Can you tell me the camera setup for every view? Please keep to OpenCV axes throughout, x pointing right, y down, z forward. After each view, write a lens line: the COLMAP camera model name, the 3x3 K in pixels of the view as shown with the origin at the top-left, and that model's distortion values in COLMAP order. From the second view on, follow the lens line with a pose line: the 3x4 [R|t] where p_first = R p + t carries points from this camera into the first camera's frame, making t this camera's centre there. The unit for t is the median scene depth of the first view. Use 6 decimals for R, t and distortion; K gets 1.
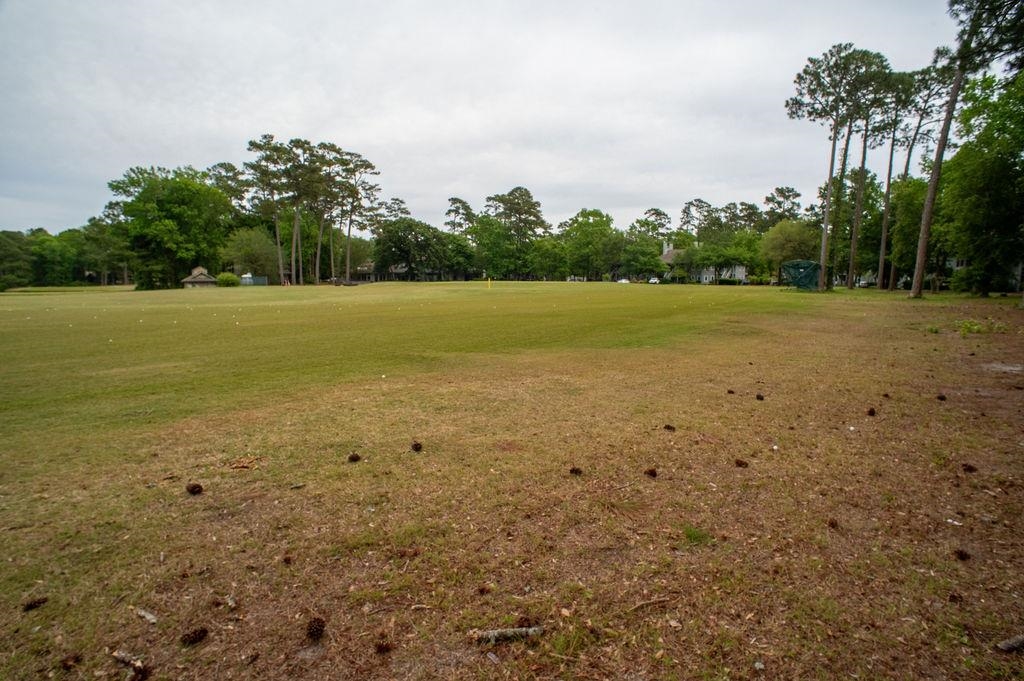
lens RADIAL K [[535.9, 0, 507.4], [0, 535.9, 341.5], [0, 0, 1]] dist [-0.075029, 0.052397]
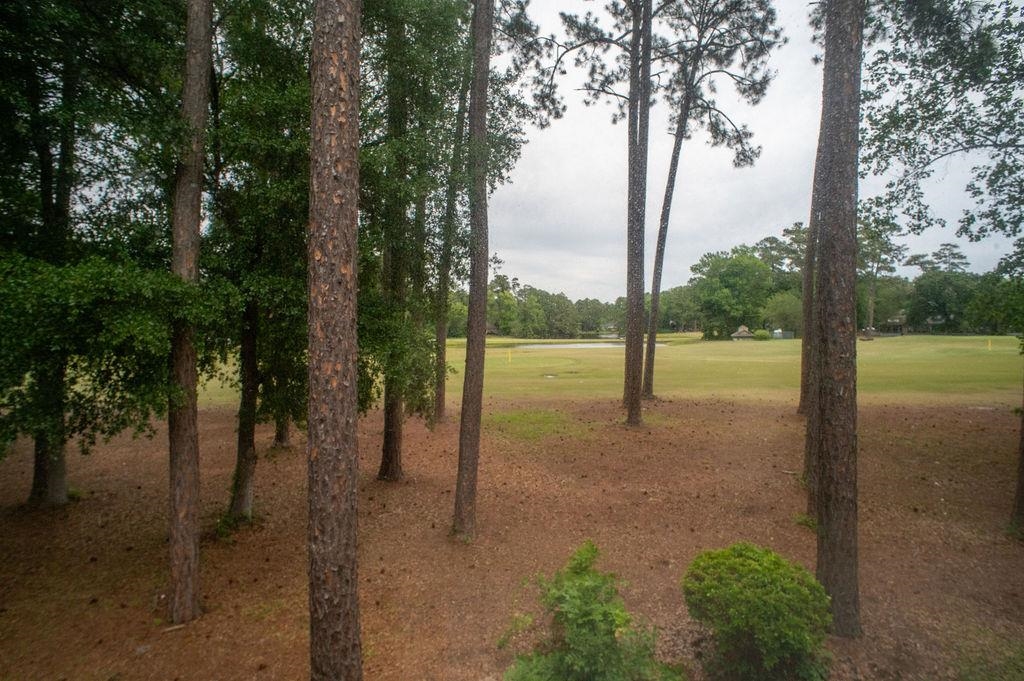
lens RADIAL K [[526.0, 0, 516.7], [0, 526.0, 353.5], [0, 0, 1]] dist [-0.093305, 0.056178]
pose [[0.577322, 0.032584, -0.815866, 0.142325], [-0.077284, 0.996898, -0.014873, -0.001436], [0.812851, 0.071640, 0.578050, -0.208252]]
